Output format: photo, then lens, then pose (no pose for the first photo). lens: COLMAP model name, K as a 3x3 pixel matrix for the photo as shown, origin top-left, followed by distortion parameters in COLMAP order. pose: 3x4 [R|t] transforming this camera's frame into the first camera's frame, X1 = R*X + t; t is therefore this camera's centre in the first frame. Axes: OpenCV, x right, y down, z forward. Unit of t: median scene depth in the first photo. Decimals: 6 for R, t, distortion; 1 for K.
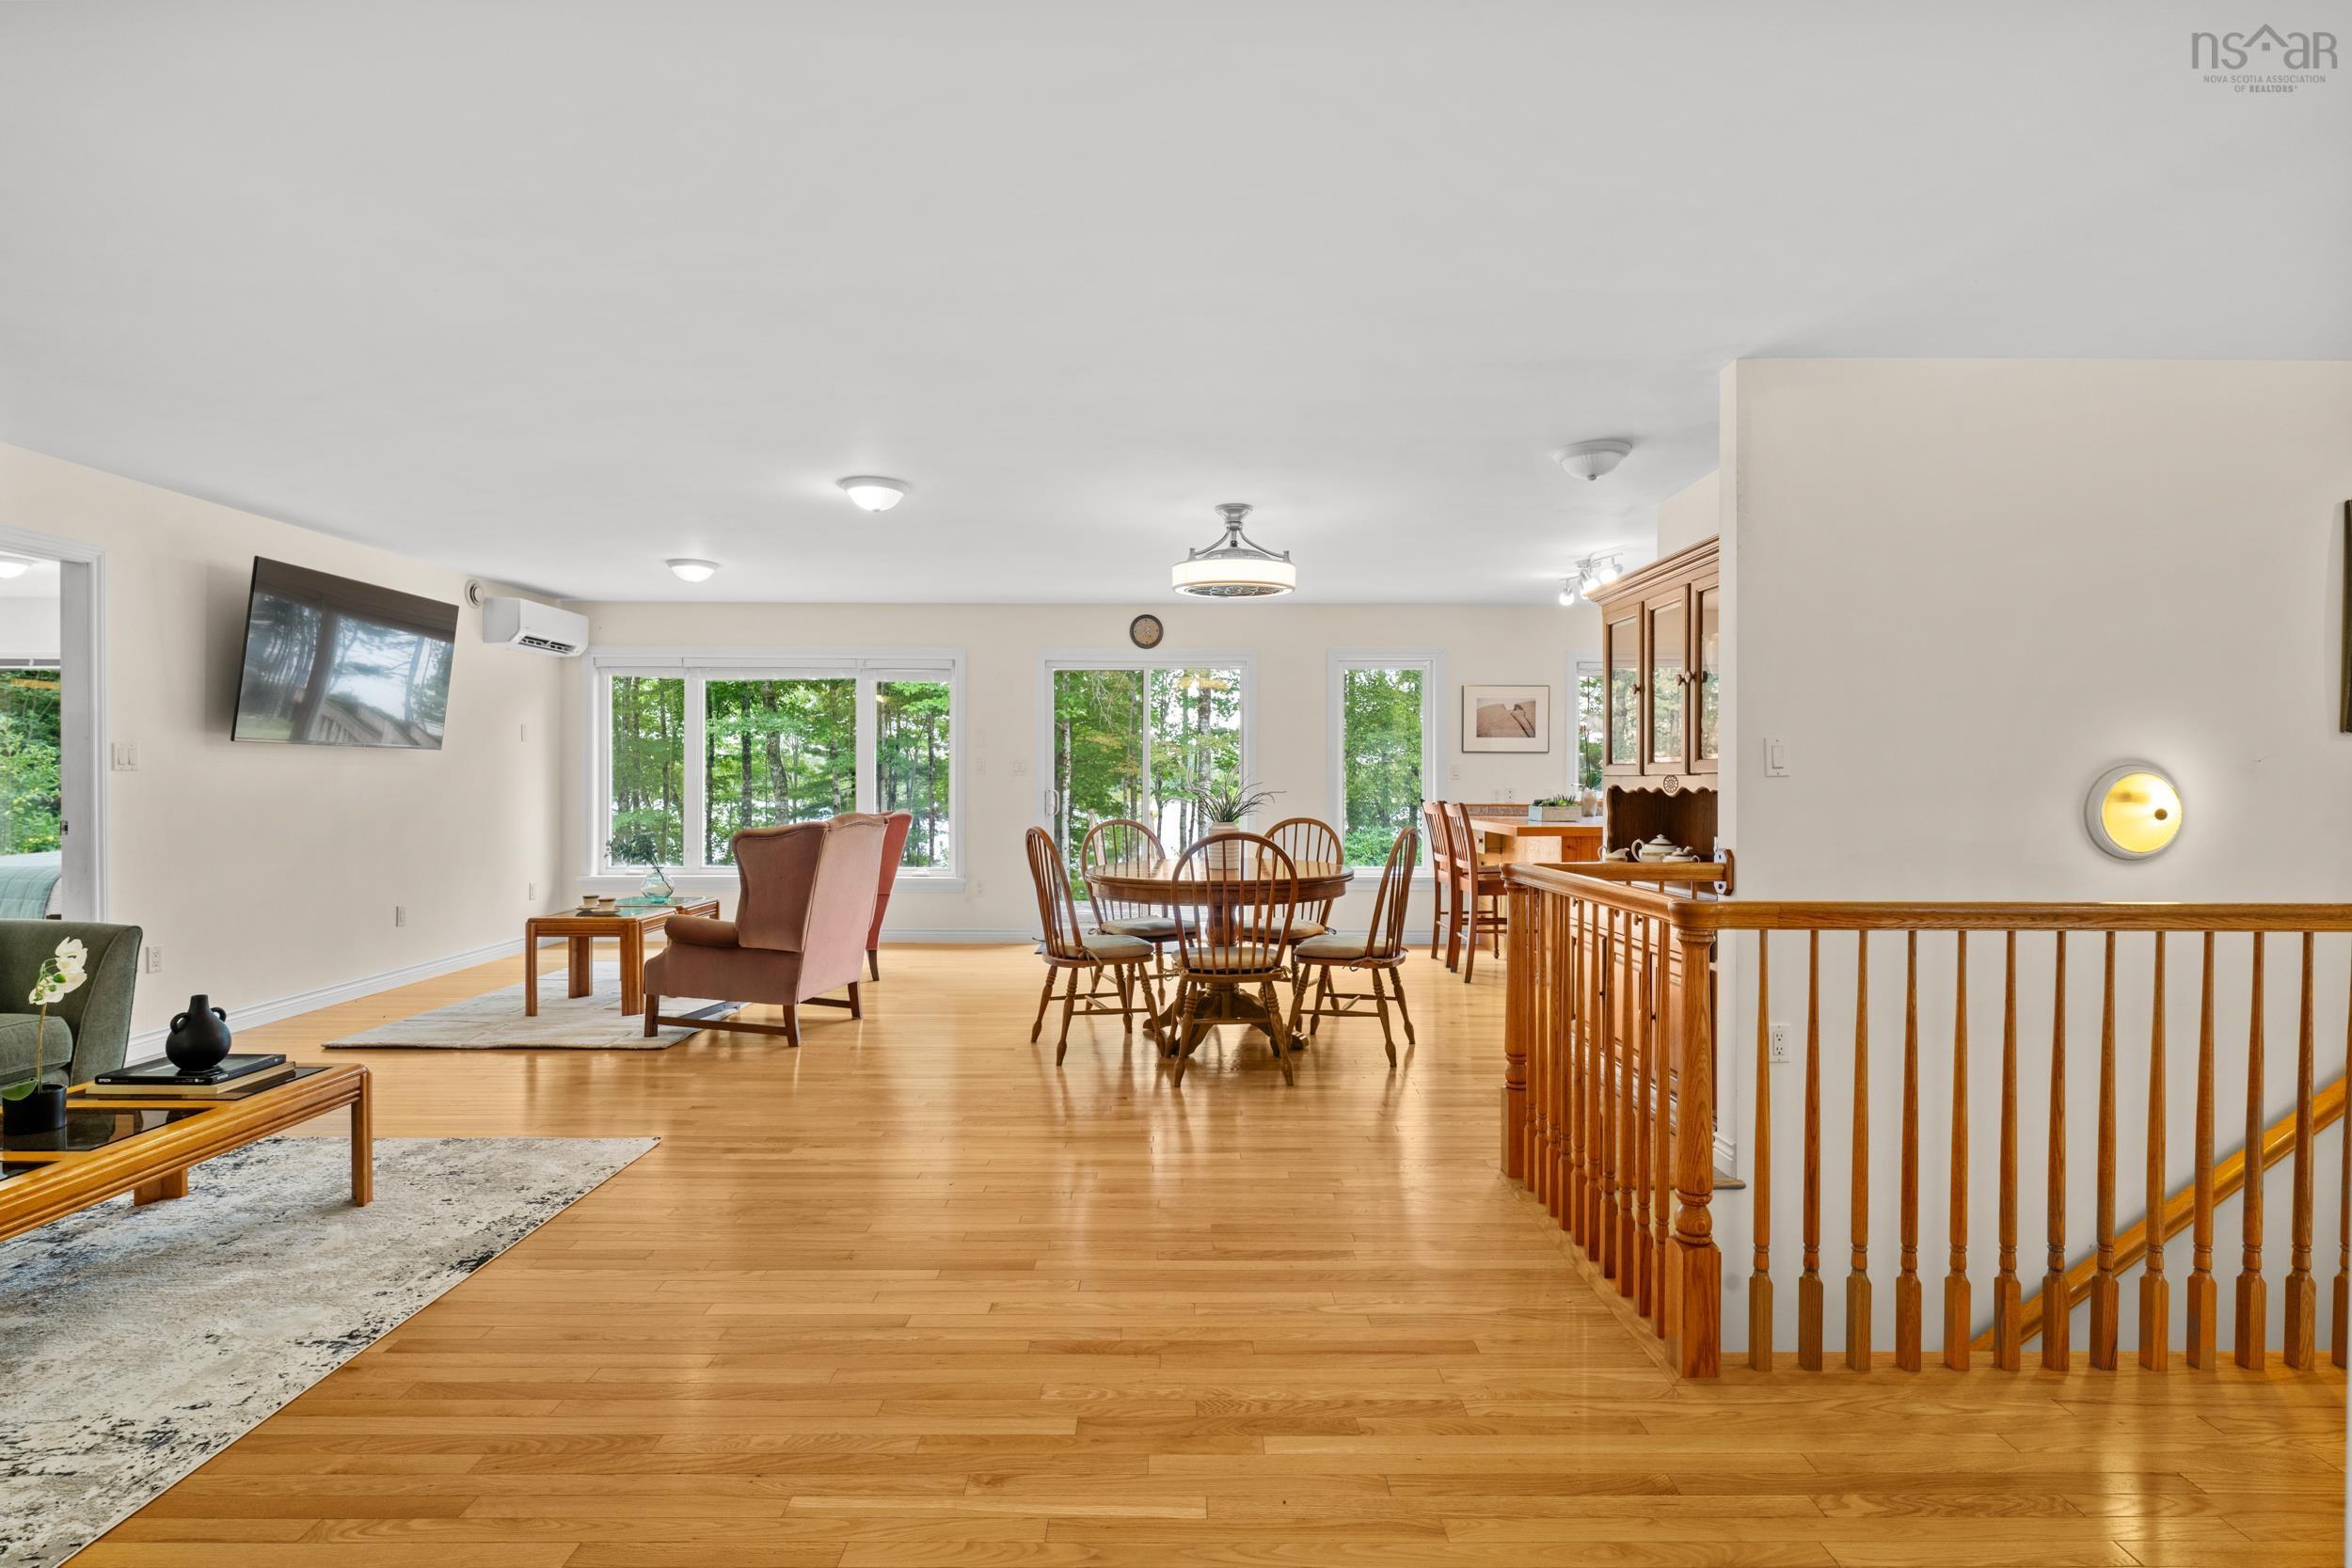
lens RADIAL K [[1149.6, 0, 1176.0], [0, 1149.6, 784.0], [0, 0, 1]] dist [-0.000436, -0.000086]
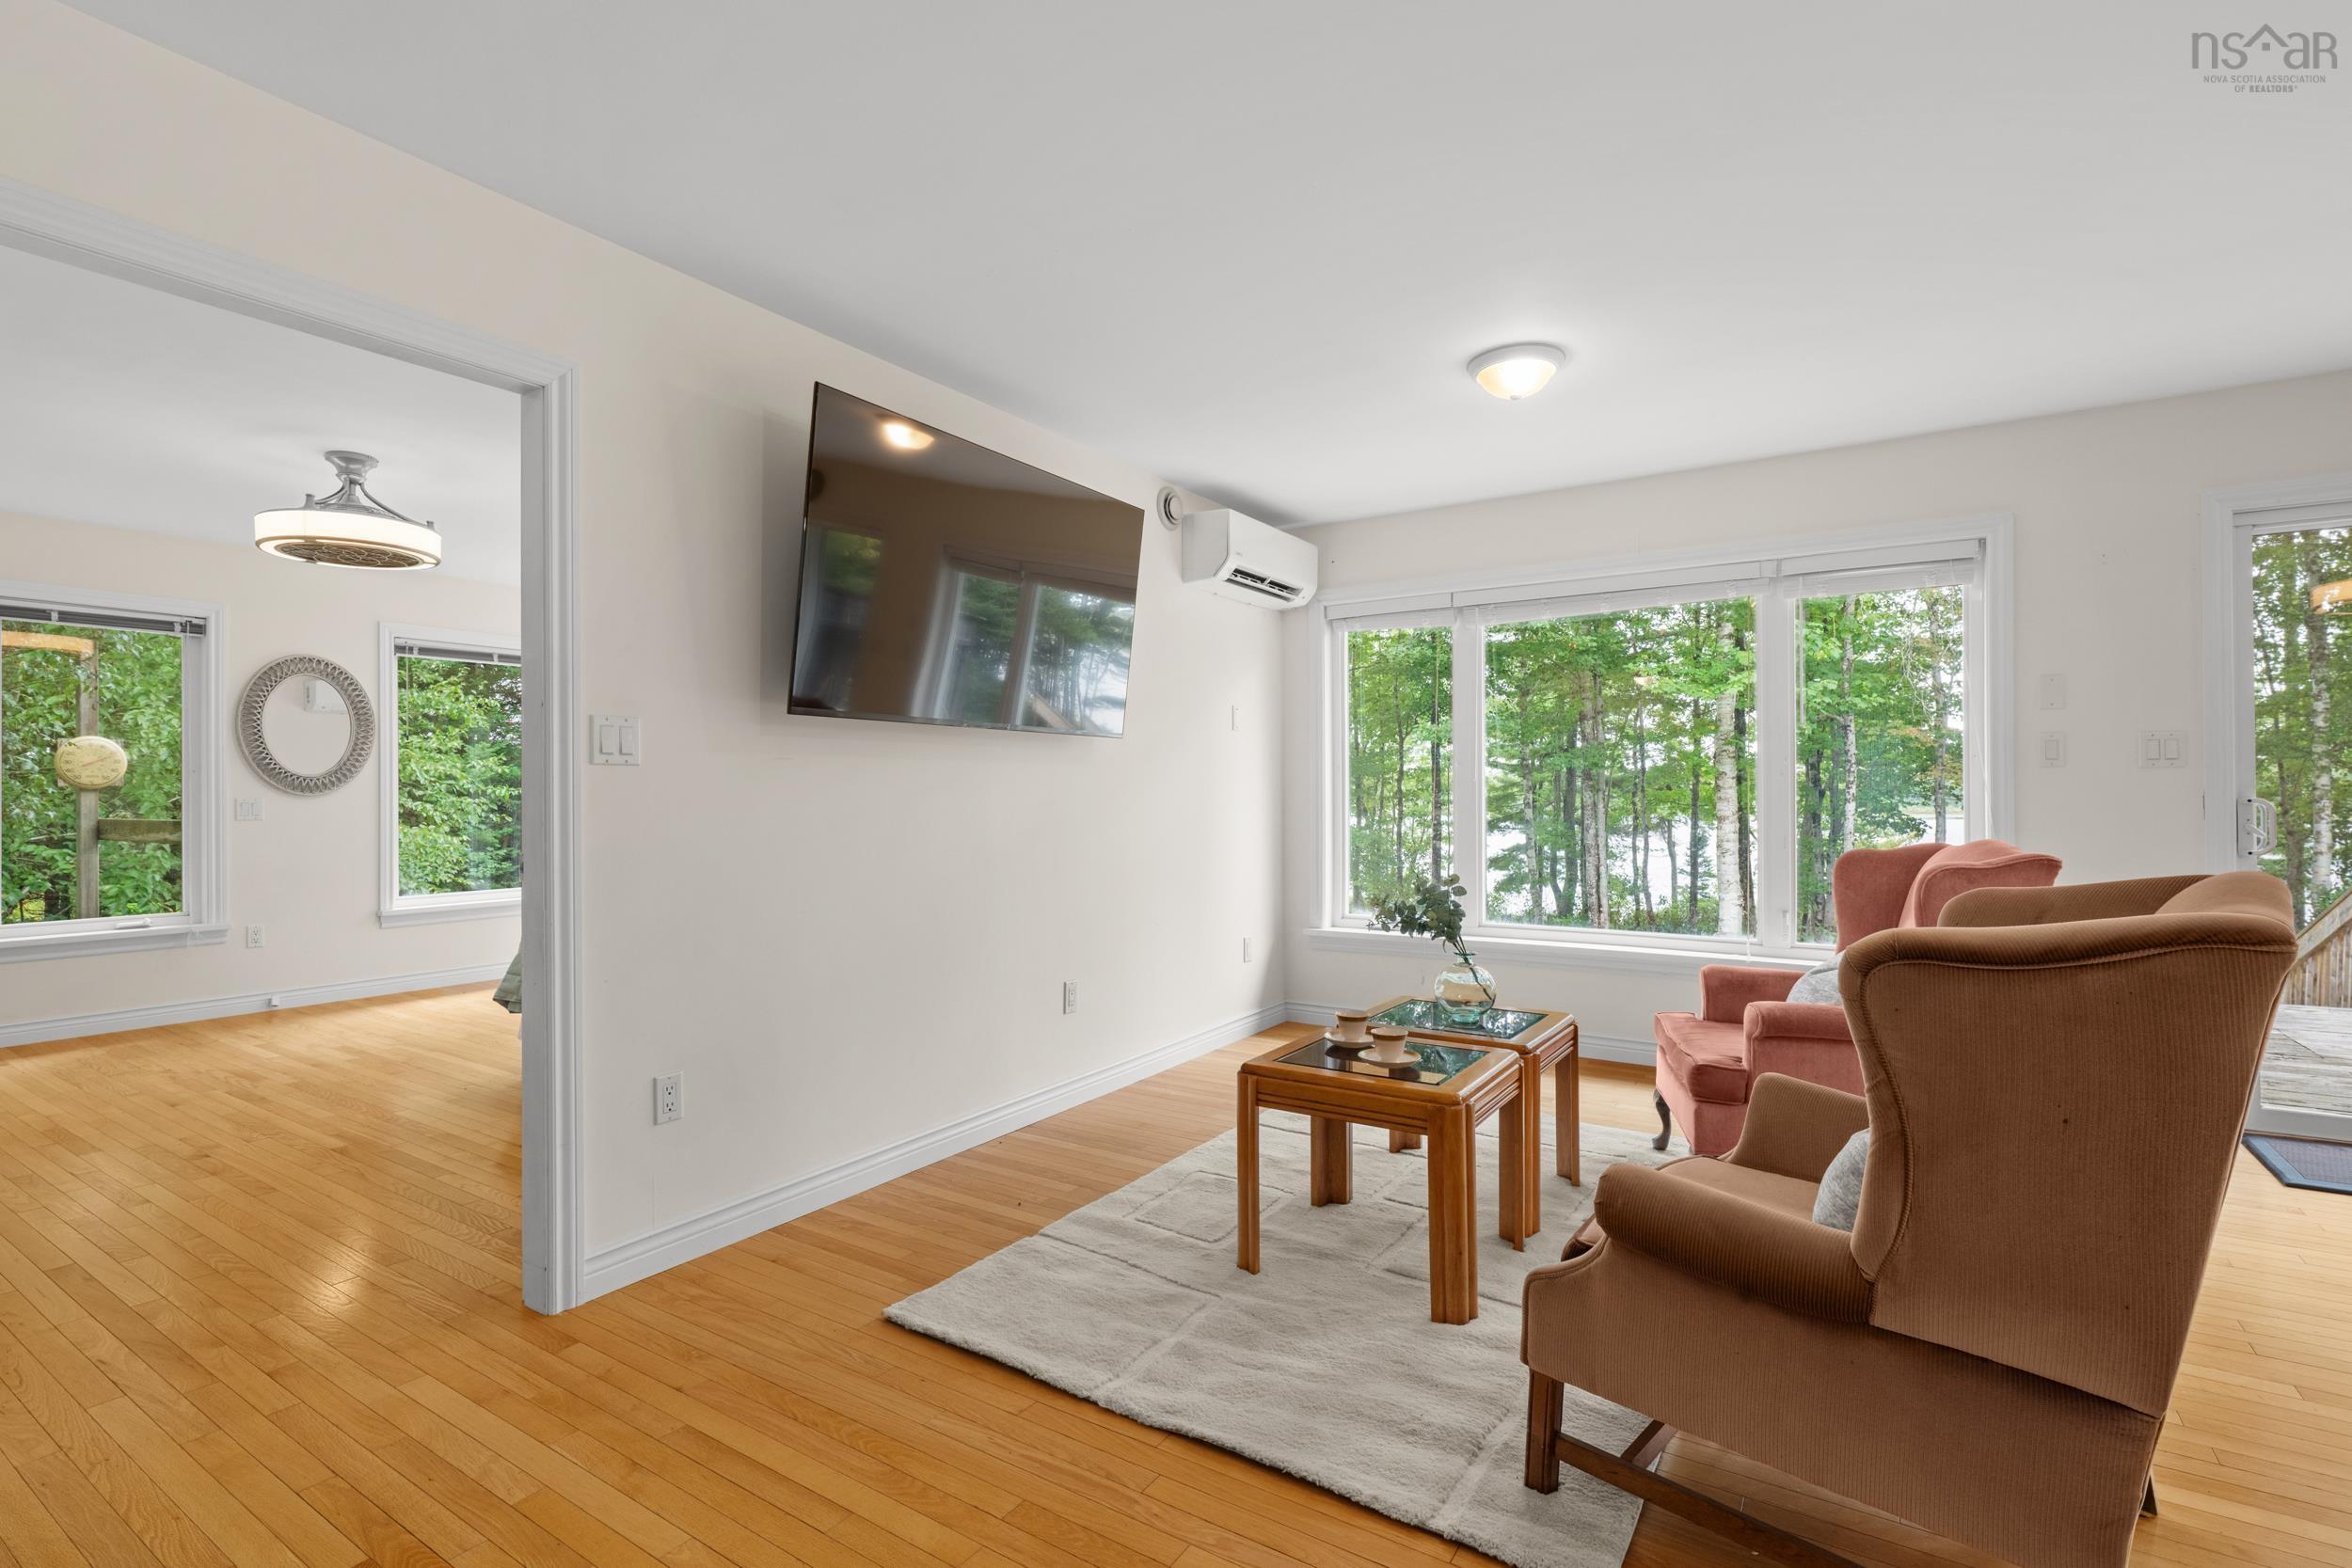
lens RADIAL K [[1075.9, 0, 1176.0], [0, 1075.9, 784.0], [0, 0, 1]] dist [-0.000999, -0.000528]
pose [[0.839815, -0.011753, -0.542746, -0.375031], [0.004350, 0.999879, -0.014921, 0.006144], [0.542856, 0.010171, 0.839764, 0.666015]]
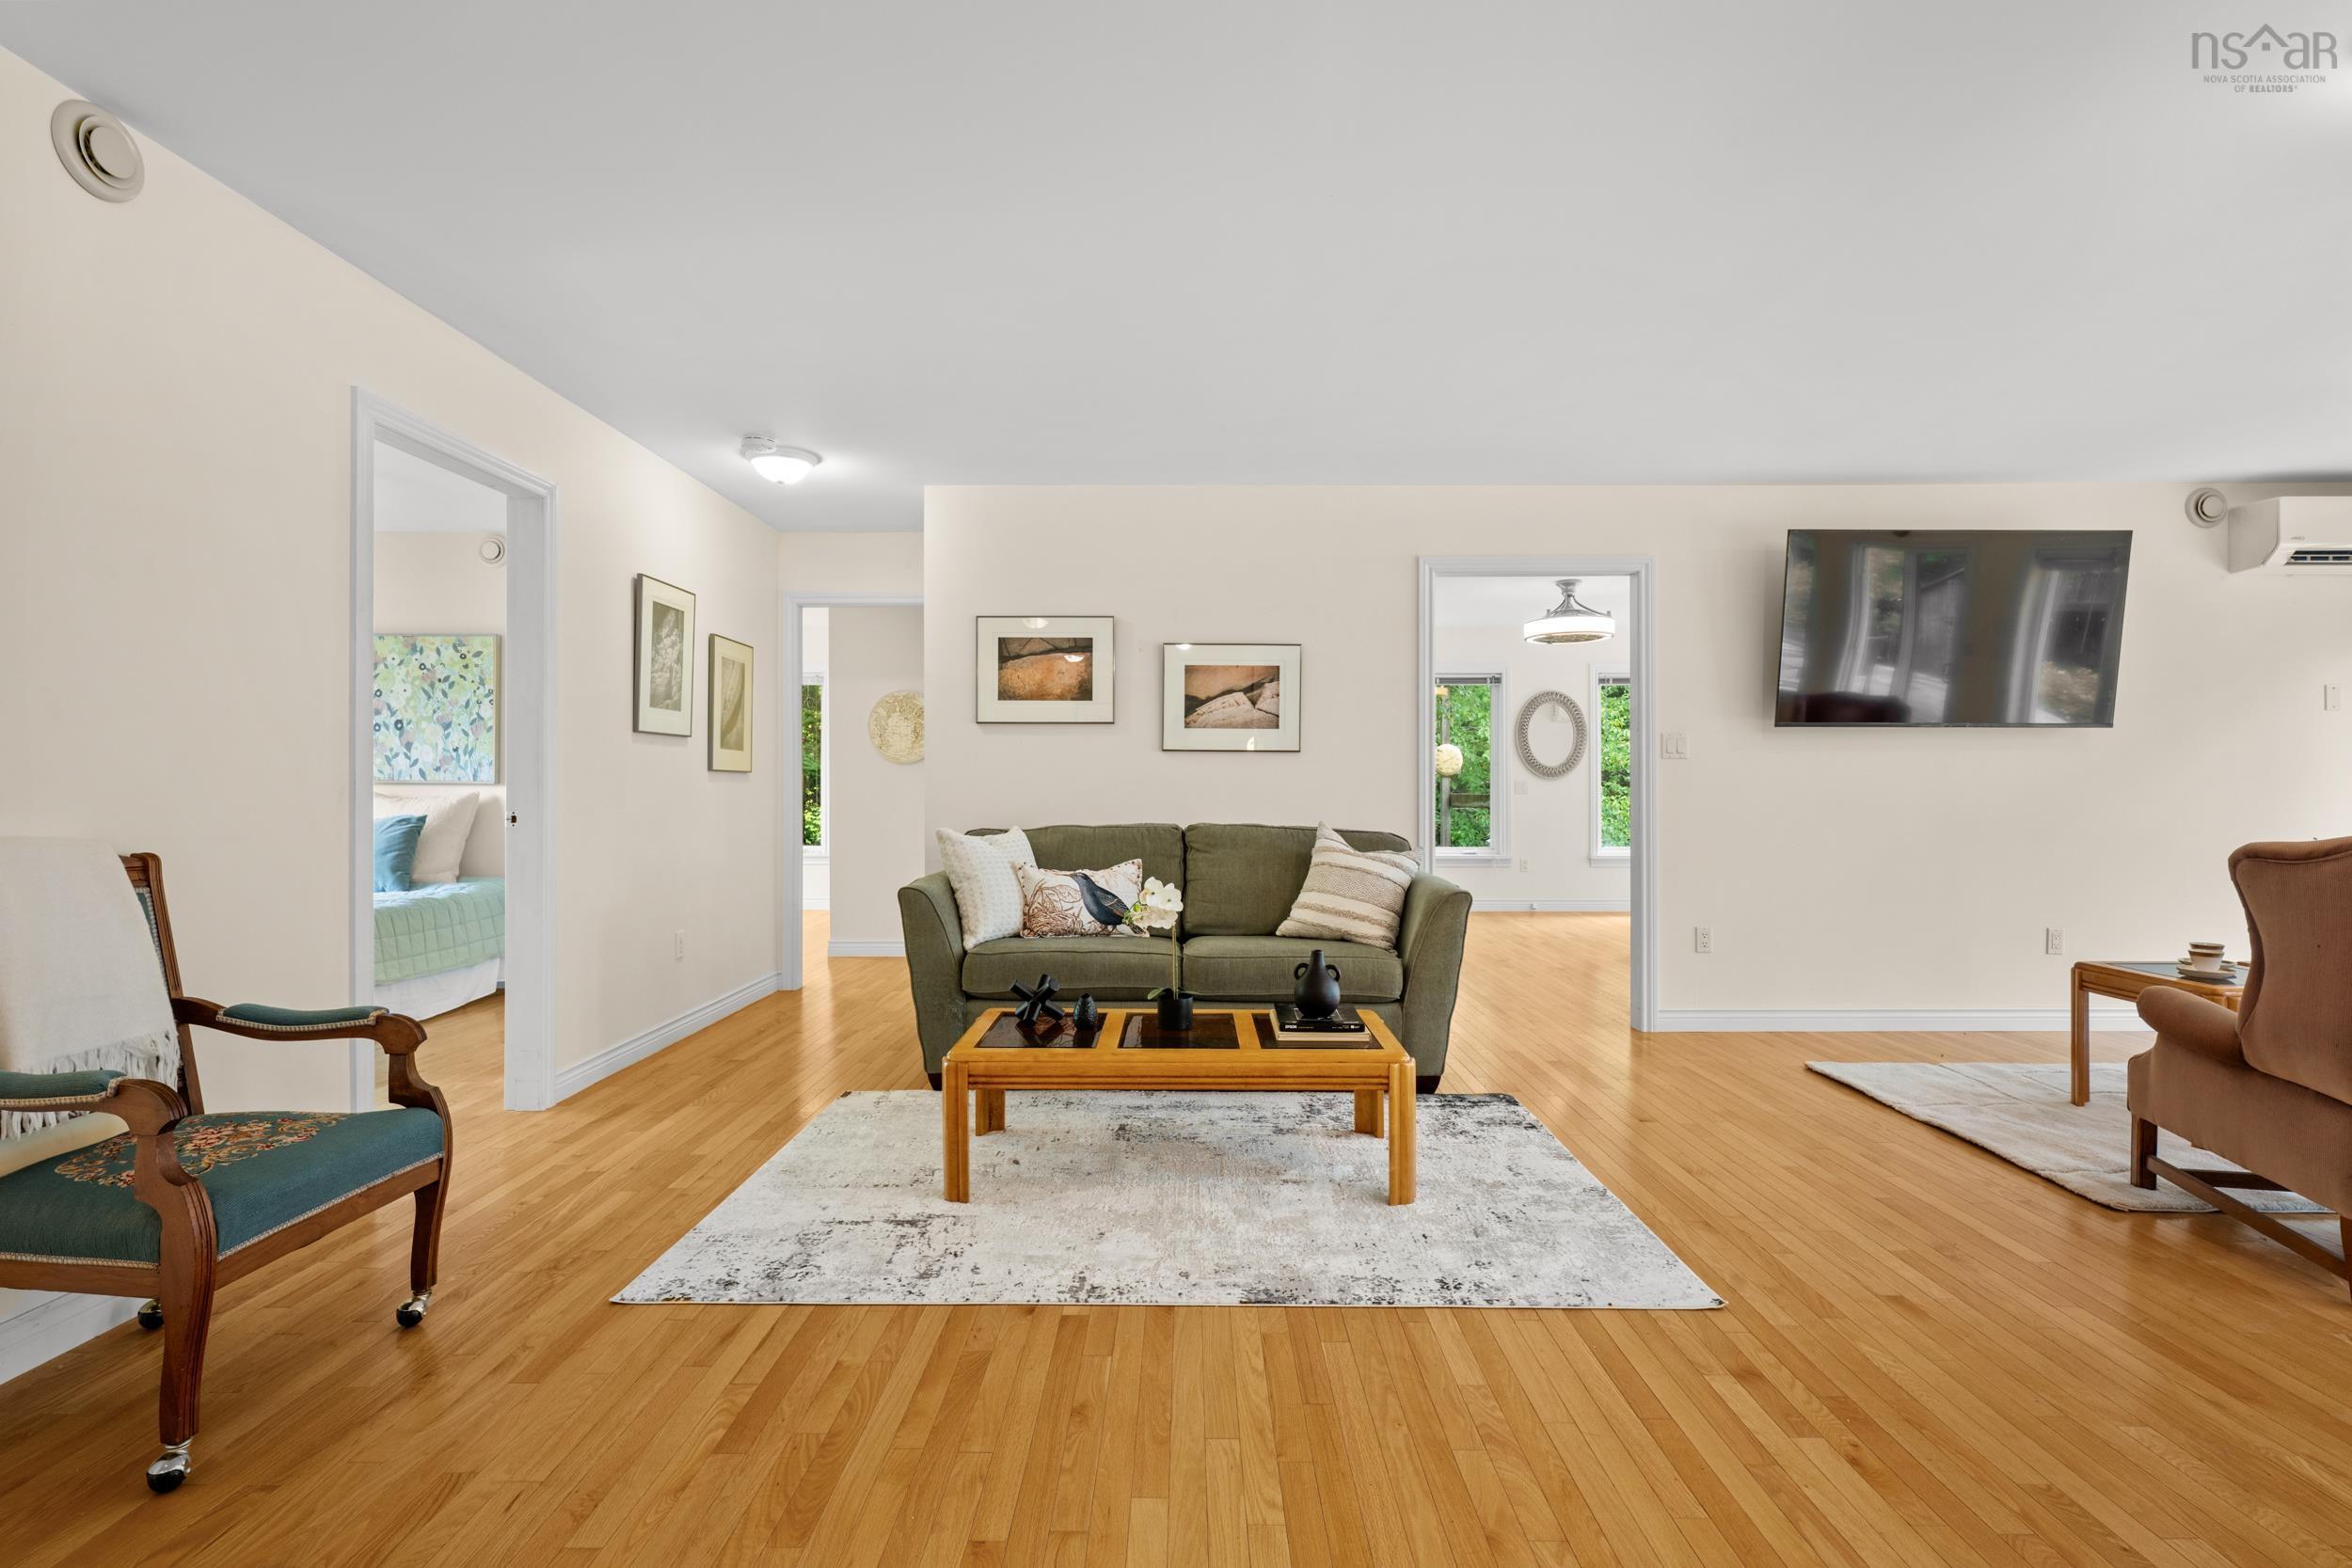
lens RADIAL K [[1127.9, 0, 1176.0], [0, 1127.9, 784.0], [0, 0, 1]] dist [-0.001734, -0.000377]
pose [[-0.011314, -0.004935, -0.999924, 0.132234], [-0.006424, 0.999968, -0.004863, 0.018755], [0.999915, 0.006368, -0.011345, 0.515723]]
